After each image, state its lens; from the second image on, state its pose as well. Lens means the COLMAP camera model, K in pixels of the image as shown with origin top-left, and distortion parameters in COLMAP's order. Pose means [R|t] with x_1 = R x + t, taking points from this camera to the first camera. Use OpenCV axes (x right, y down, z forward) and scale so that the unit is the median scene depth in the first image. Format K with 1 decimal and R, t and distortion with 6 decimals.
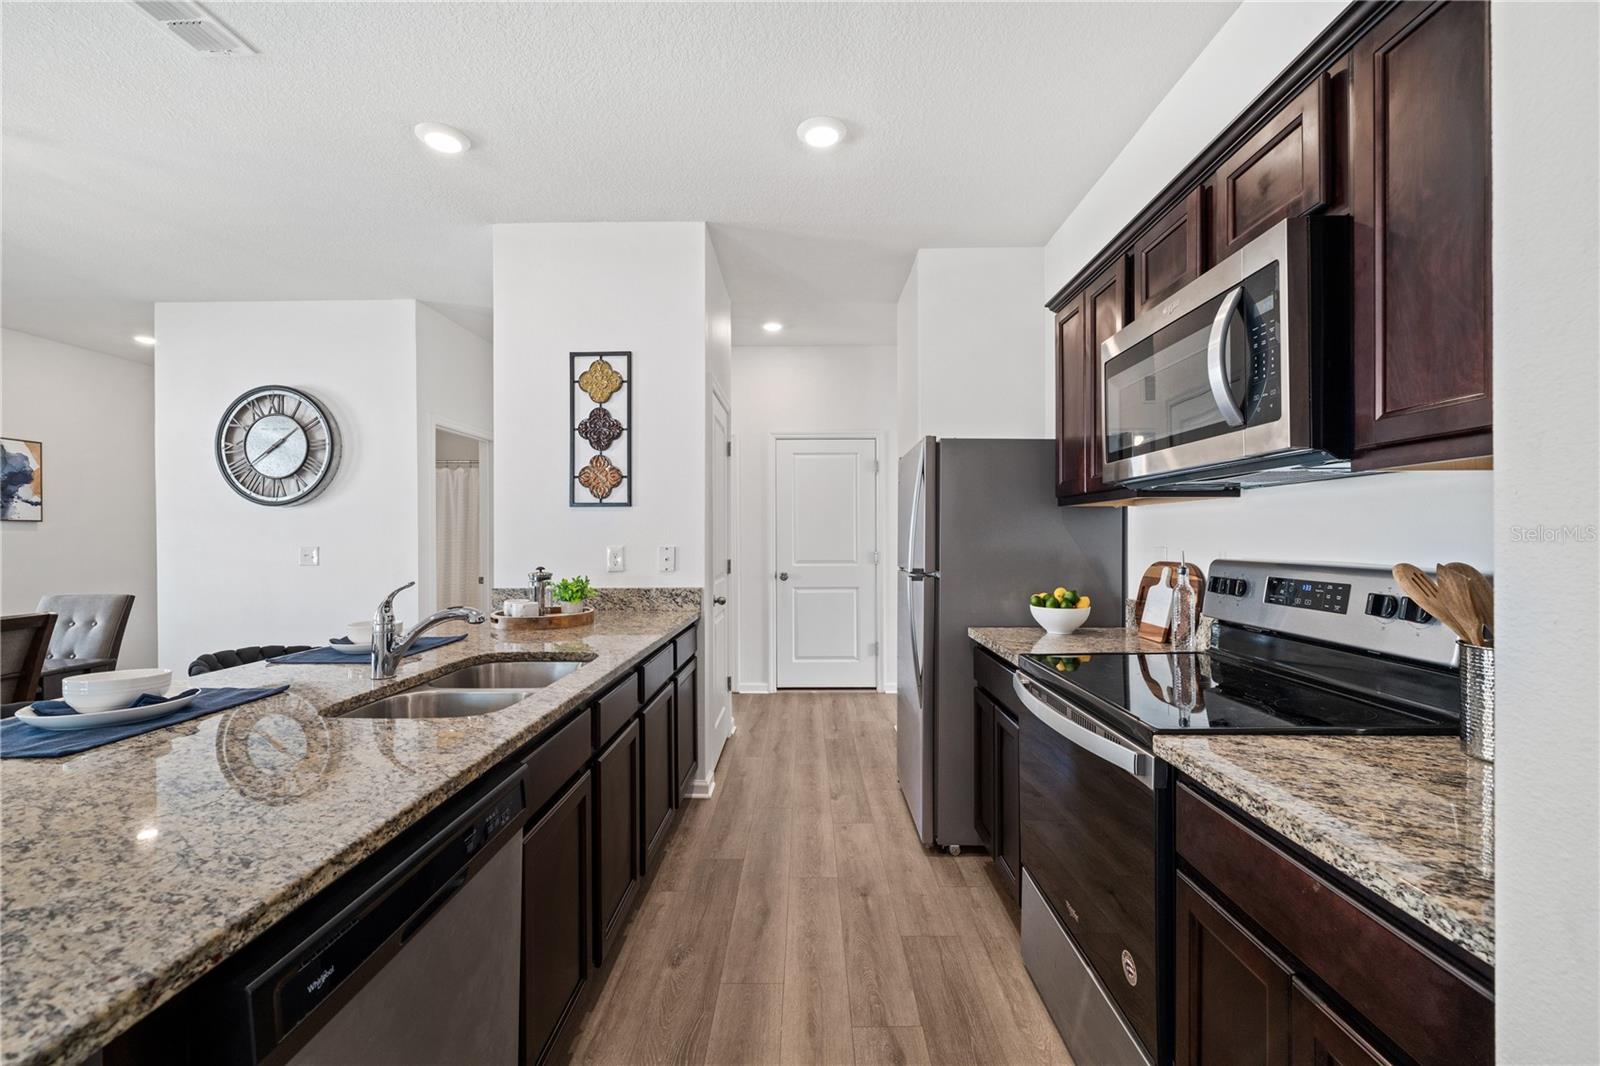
lens RADIAL K [[653.2, 0, 796.8], [0, 653.2, 535.0], [0, 0, 1]] dist [0.001606, 0.000064]
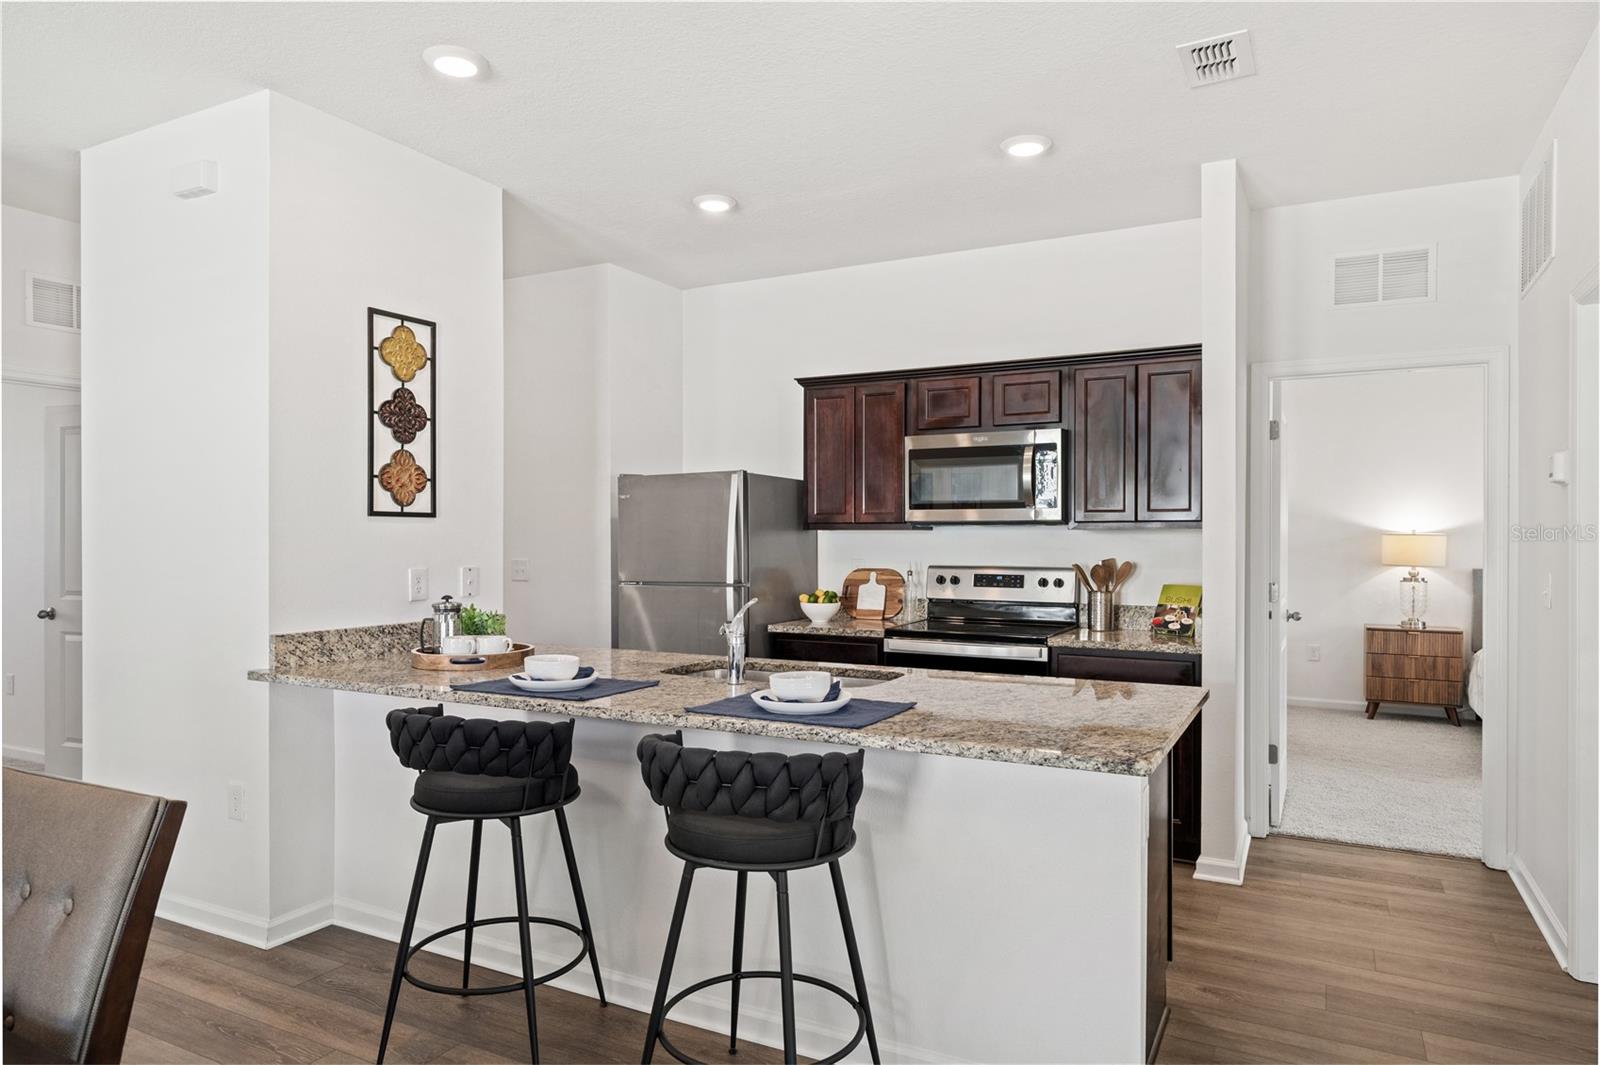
lens RADIAL K [[1006.9, 0, 797.9], [0, 1006.9, 535.1], [0, 0, 1]] dist [-0.007572, -0.000534]
pose [[0.453480, 0.004984, 0.891252, -1.142862], [-0.004804, 0.999984, -0.003147, -0.020609], [-0.891253, -0.002855, 0.453497, 0.052555]]
